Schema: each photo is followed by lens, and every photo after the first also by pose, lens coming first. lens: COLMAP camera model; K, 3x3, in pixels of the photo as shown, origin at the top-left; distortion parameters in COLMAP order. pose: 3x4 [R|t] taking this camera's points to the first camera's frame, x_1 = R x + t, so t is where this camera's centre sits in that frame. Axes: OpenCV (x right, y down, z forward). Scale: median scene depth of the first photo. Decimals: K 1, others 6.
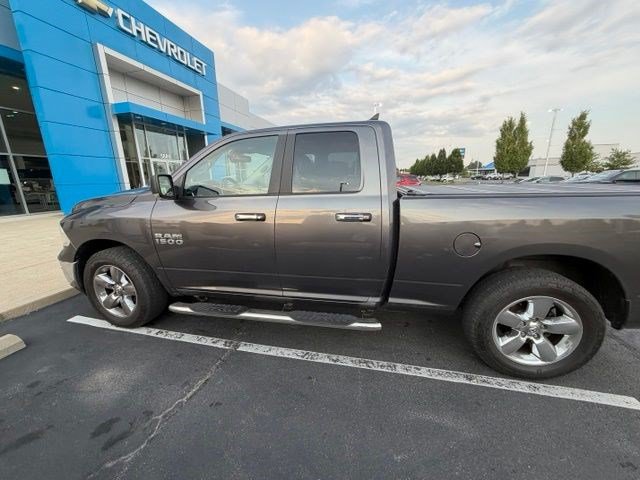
lens RADIAL K [[253.3, 0, 316.6], [0, 253.3, 240.3], [0, 0, 1]] dist [-0.000530, -0.000313]
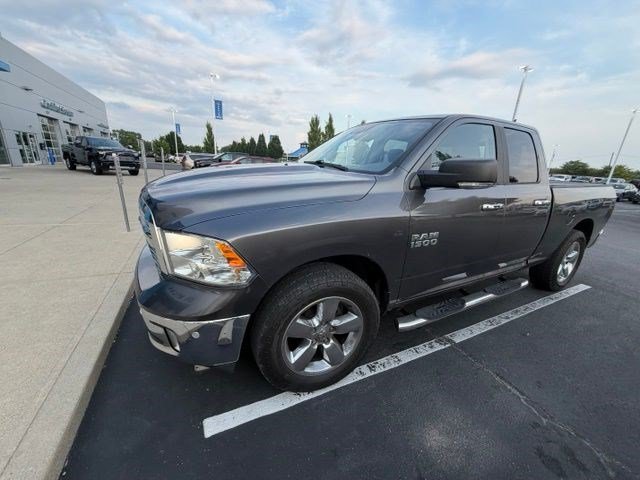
lens RADIAL K [[253.7, 0, 317.4], [0, 253.7, 239.7], [0, 0, 1]] dist [-0.000825, -0.000036]
pose [[0.768621, -0.130266, 0.626300, -1.201031], [0.088987, 0.991301, 0.096975, -0.099835], [-0.633485, -0.018804, 0.773527, 0.546063]]
